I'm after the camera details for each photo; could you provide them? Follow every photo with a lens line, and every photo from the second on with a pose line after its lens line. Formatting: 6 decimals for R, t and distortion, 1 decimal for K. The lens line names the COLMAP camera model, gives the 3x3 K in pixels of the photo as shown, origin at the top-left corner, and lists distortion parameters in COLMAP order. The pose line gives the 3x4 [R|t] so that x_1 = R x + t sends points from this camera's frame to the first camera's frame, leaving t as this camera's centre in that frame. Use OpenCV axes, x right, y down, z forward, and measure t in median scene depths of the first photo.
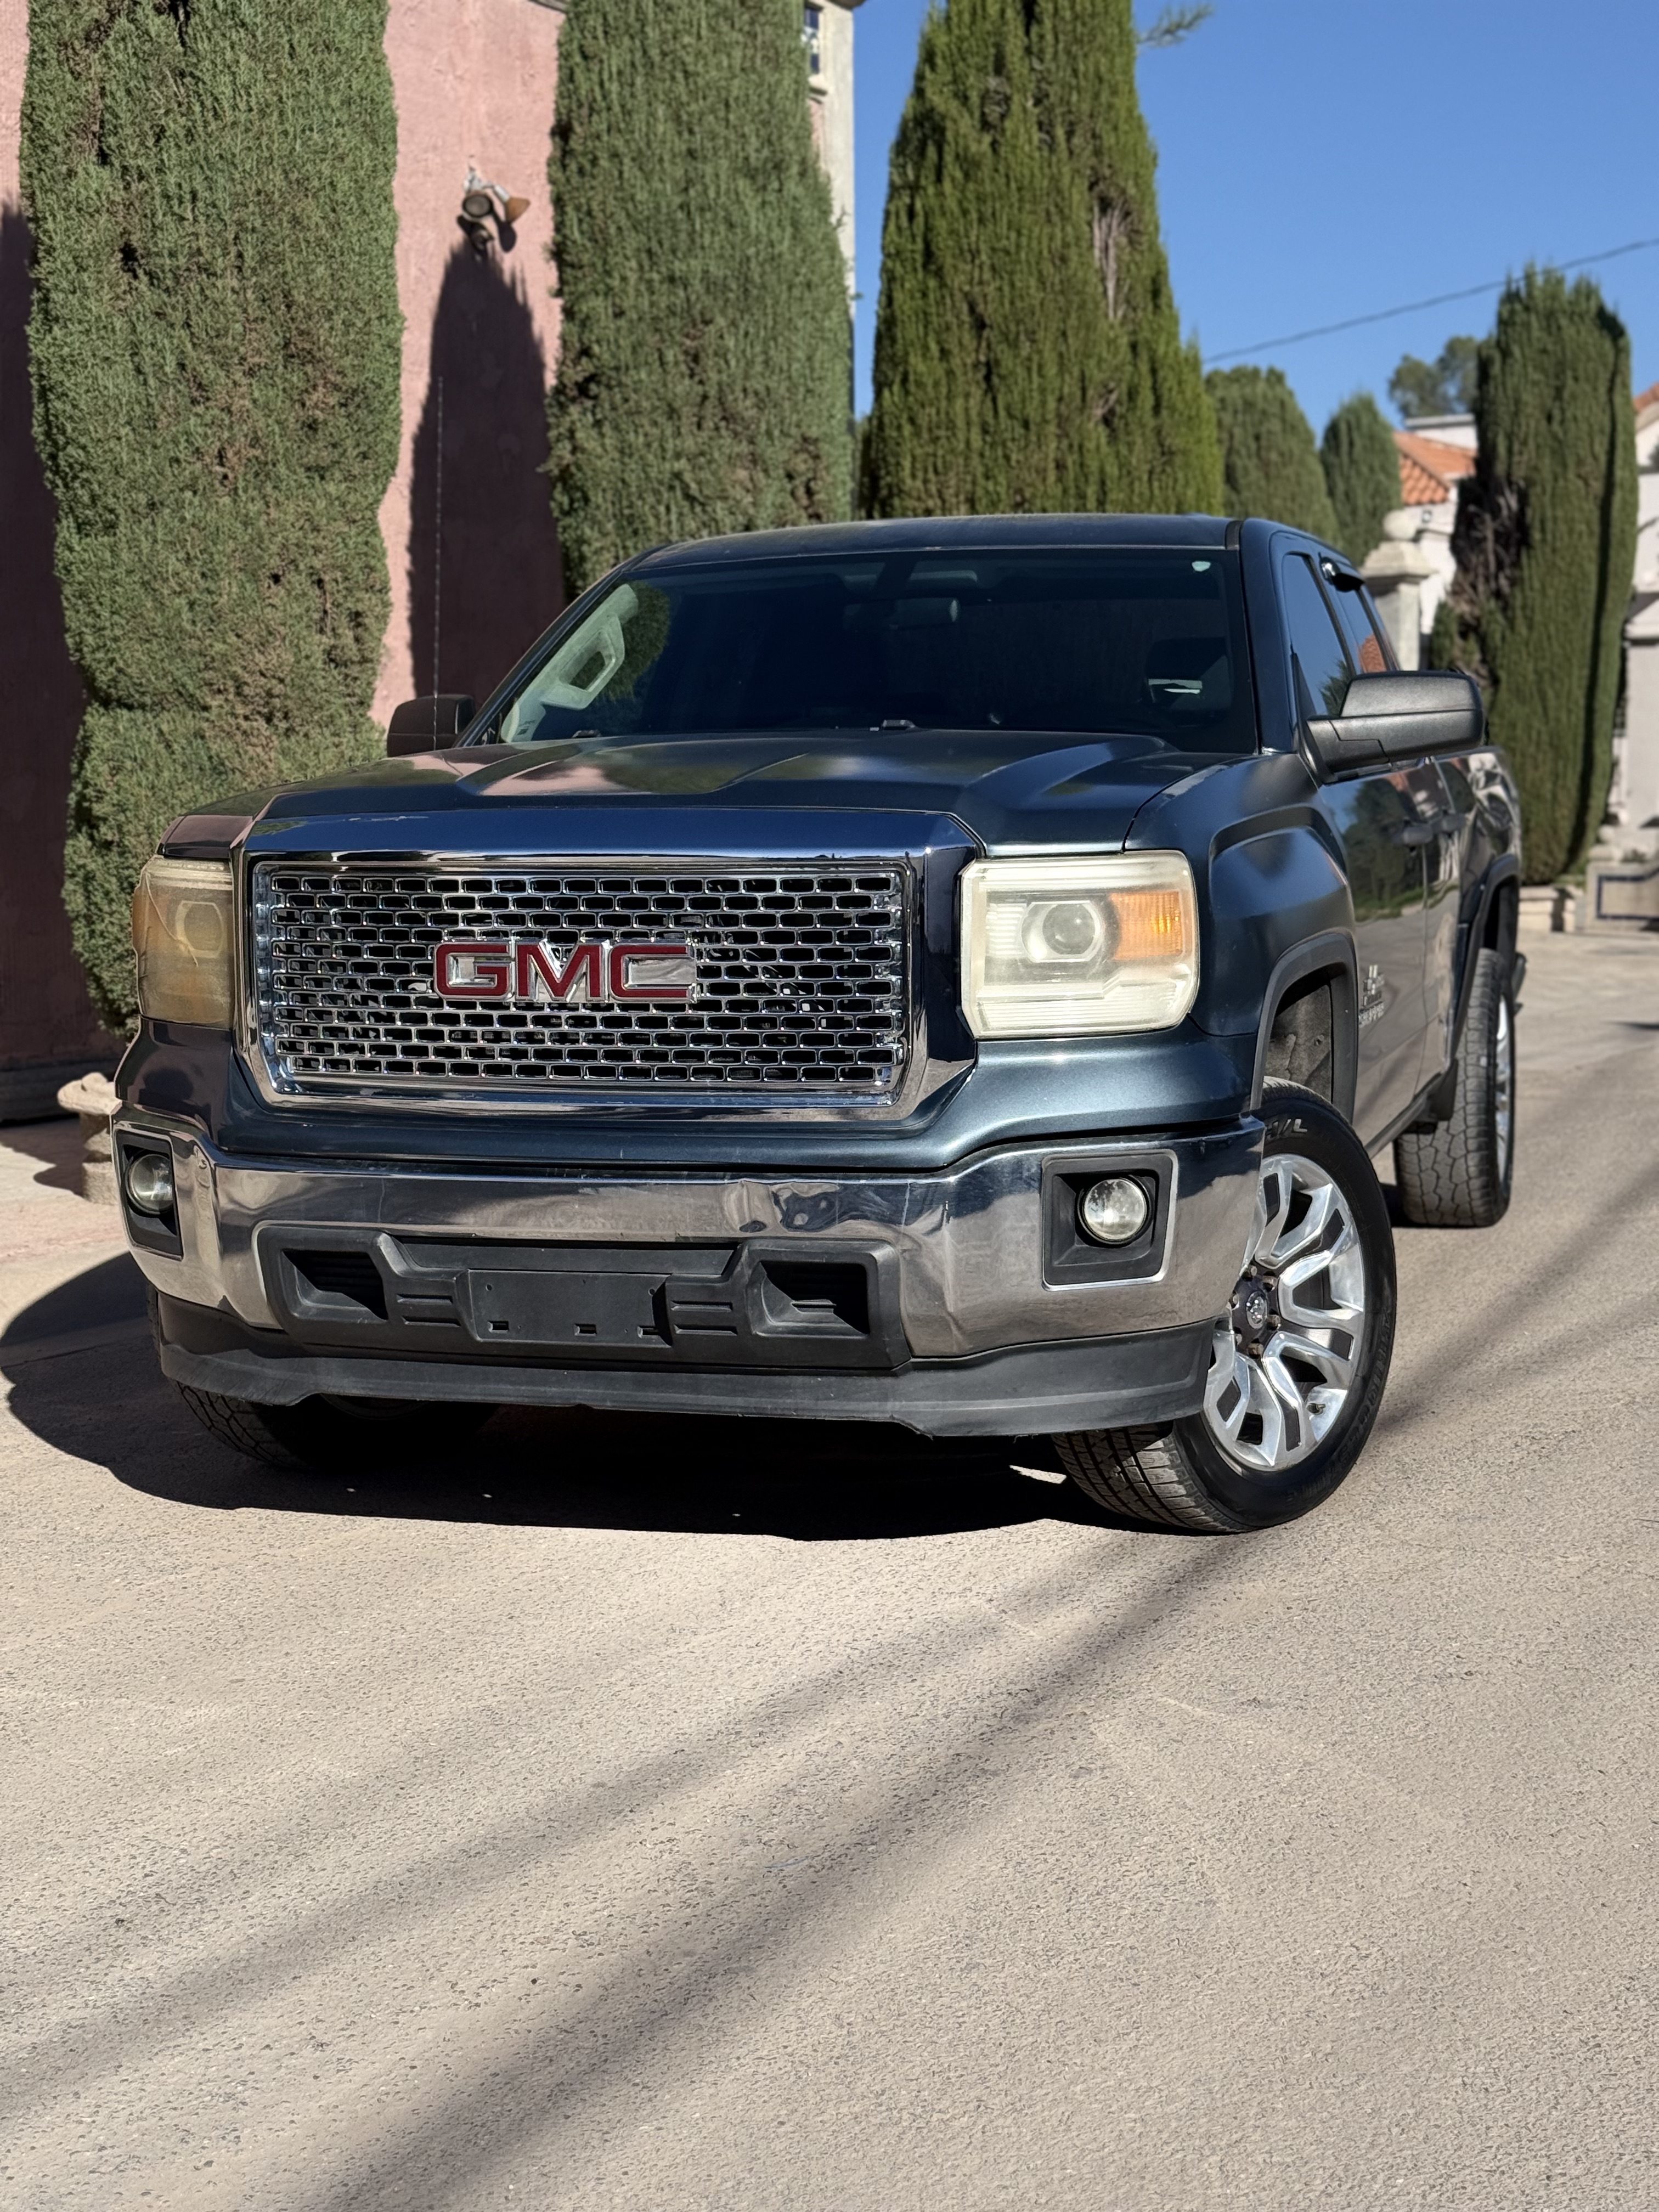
lens RADIAL K [[3127.7, 0, 829.5], [0, 3127.7, 1106.0], [0, 0, 1]] dist [0.190274, -0.351652]
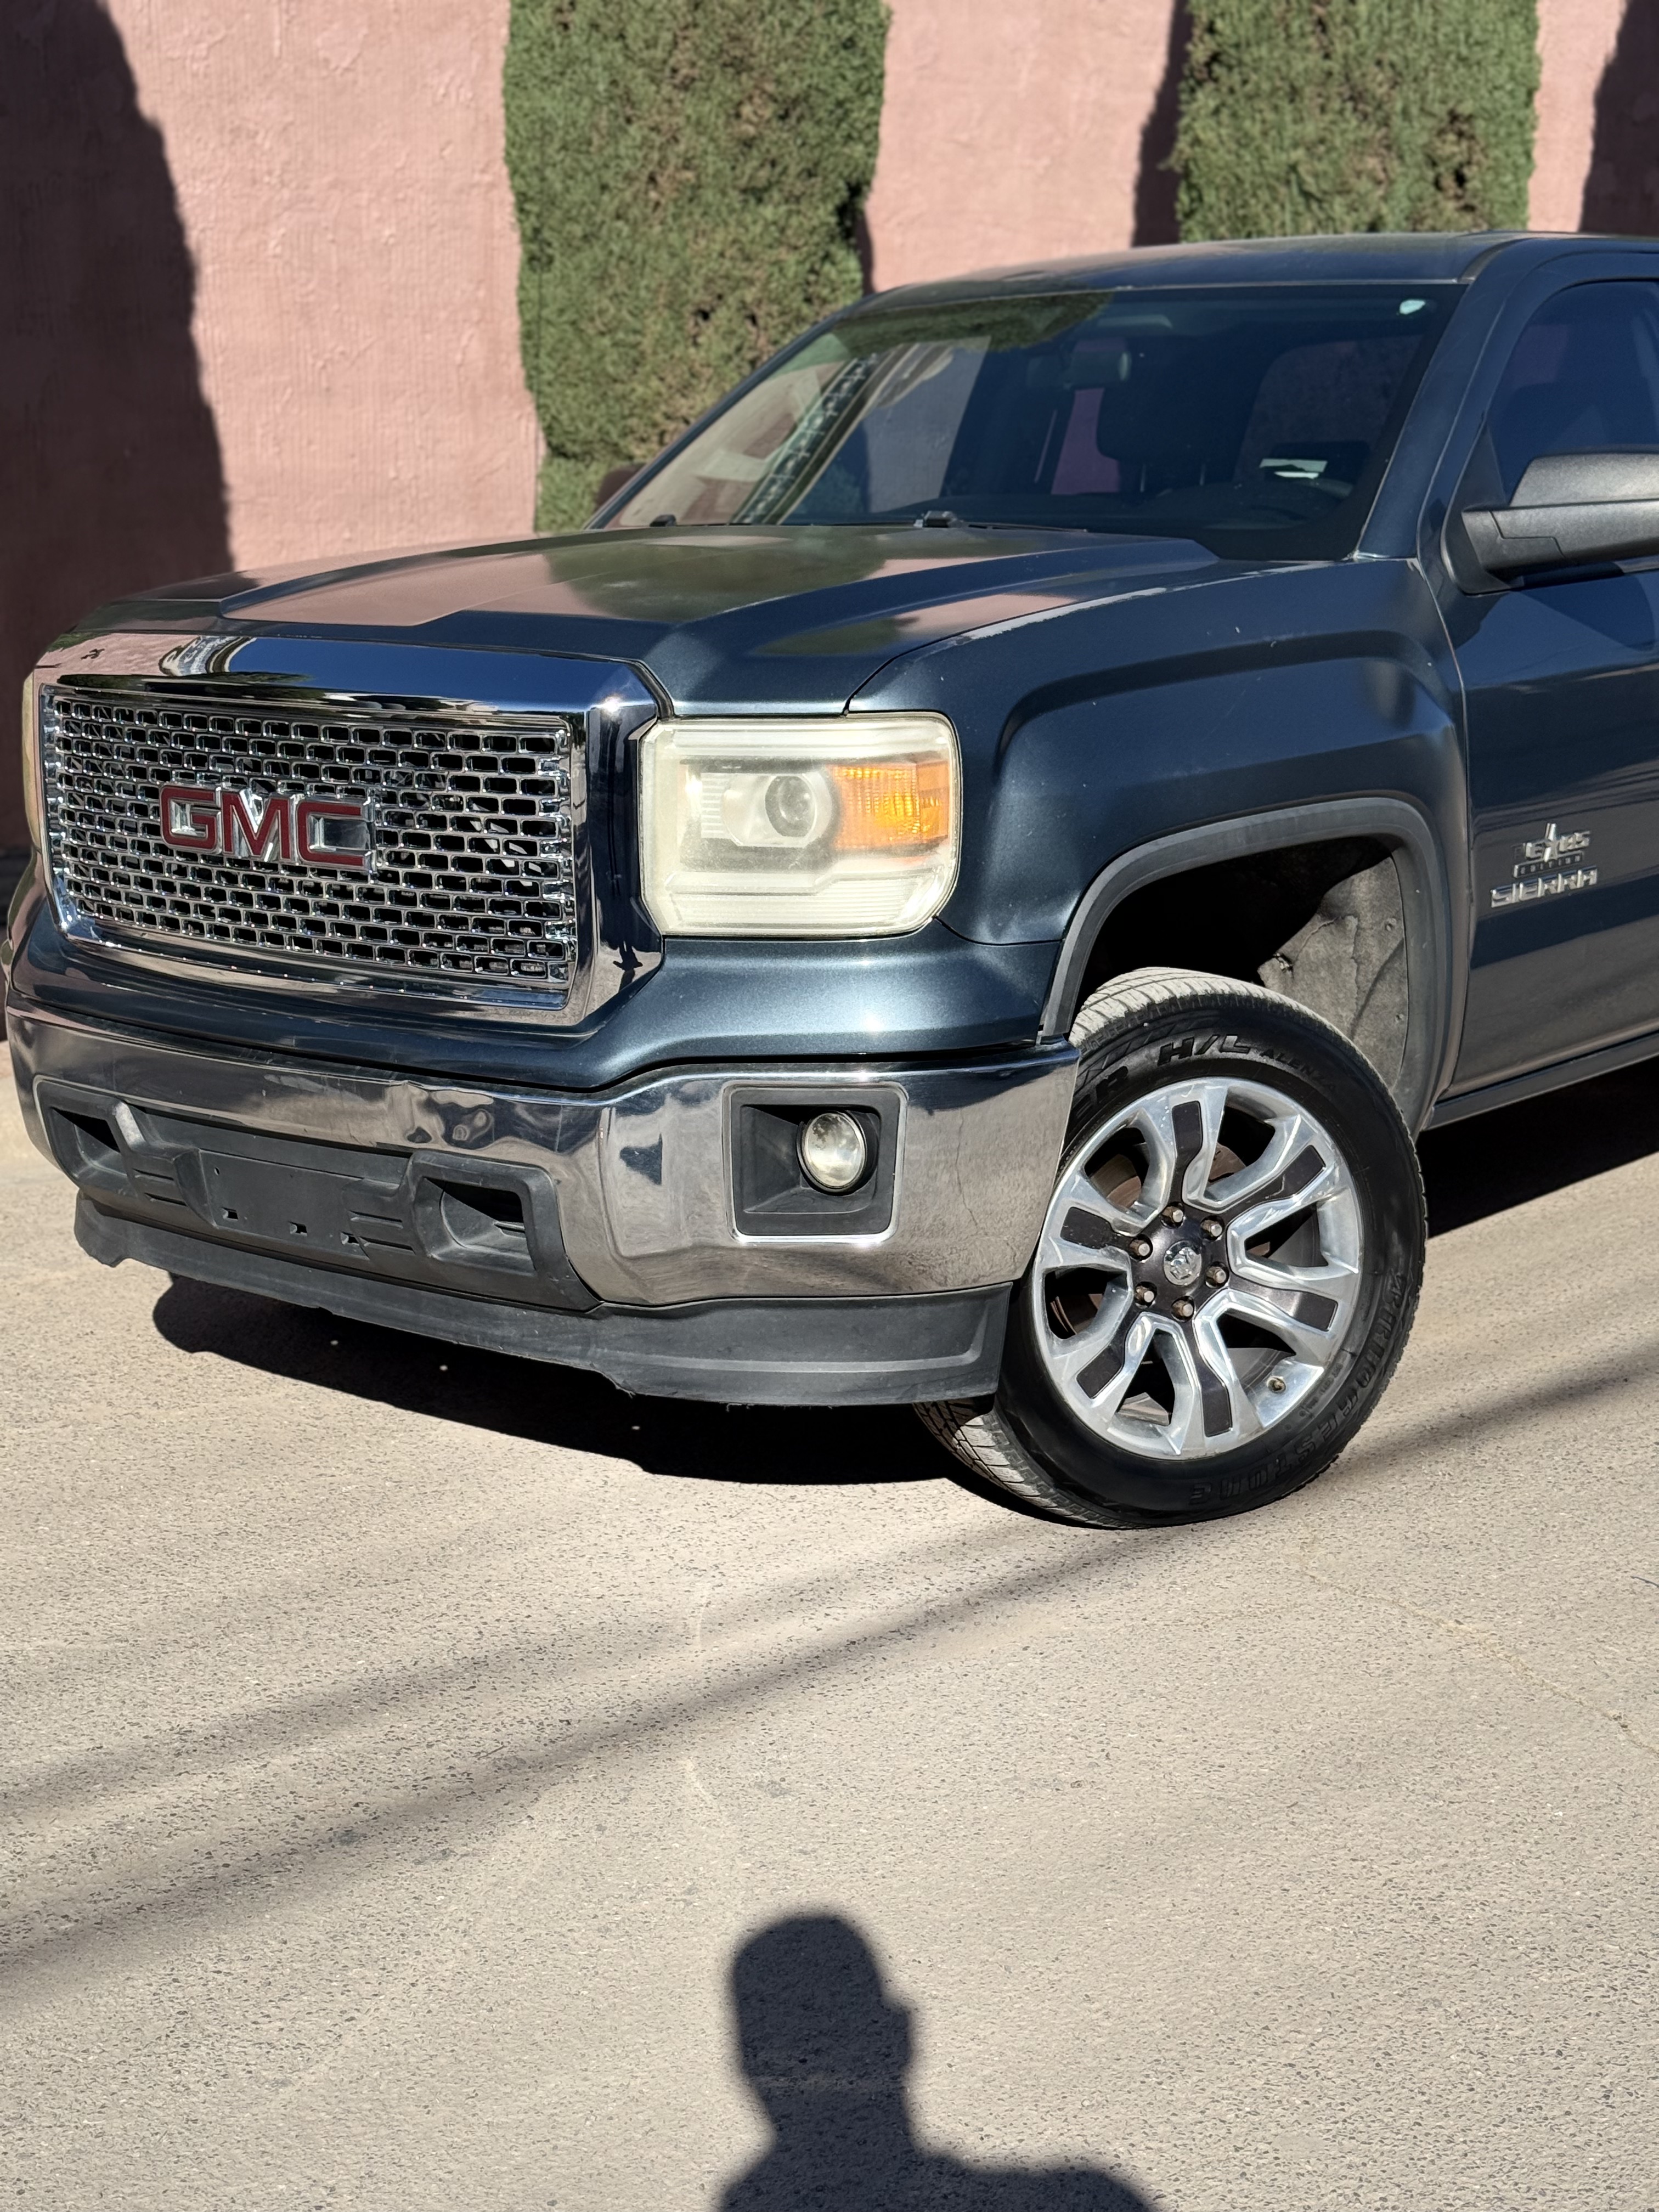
lens RADIAL K [[3127.7, 0, 829.5], [0, 3127.7, 1106.0], [0, 0, 1]] dist [0.190274, -0.351652]
pose [[0.921001, 0.081776, -0.380880, 0.232481], [-0.042760, 0.993033, 0.109809, -0.039651], [0.387206, -0.084847, 0.918081, 0.141174]]
